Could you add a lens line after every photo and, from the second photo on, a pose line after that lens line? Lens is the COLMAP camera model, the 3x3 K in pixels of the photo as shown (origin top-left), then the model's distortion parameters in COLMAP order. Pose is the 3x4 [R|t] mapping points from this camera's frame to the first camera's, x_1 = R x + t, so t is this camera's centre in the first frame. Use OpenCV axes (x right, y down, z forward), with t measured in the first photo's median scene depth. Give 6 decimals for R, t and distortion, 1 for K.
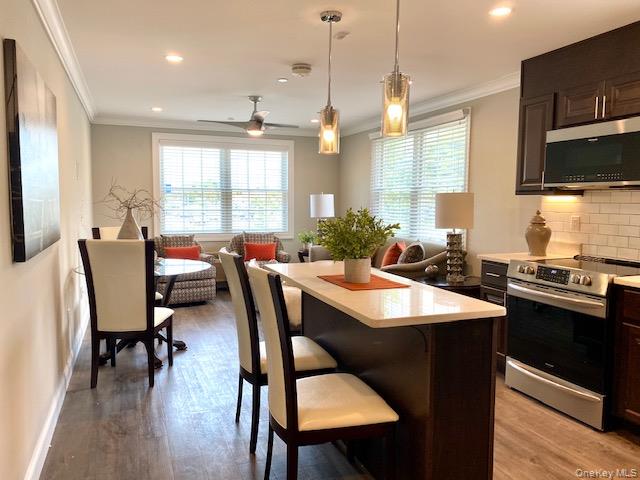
lens RADIAL K [[487.3, 0, 320.0], [0, 487.3, 240.8], [0, 0, 1]] dist [0.015258, -0.000565]
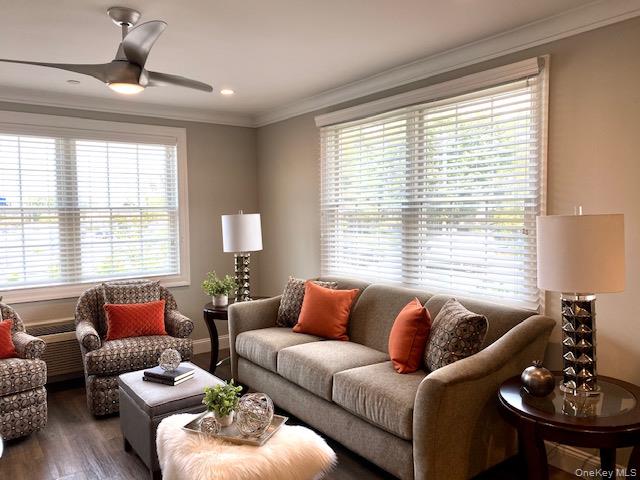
lens RADIAL K [[487.3, 0, 318.0], [0, 487.3, 235.5], [0, 0, 1]] dist [0.015258, -0.000565]
pose [[0.964750, -0.033591, 0.261017, -0.058796], [0.041861, 0.998780, -0.026185, -0.045384], [-0.259819, 0.036189, 0.964979, 0.361360]]
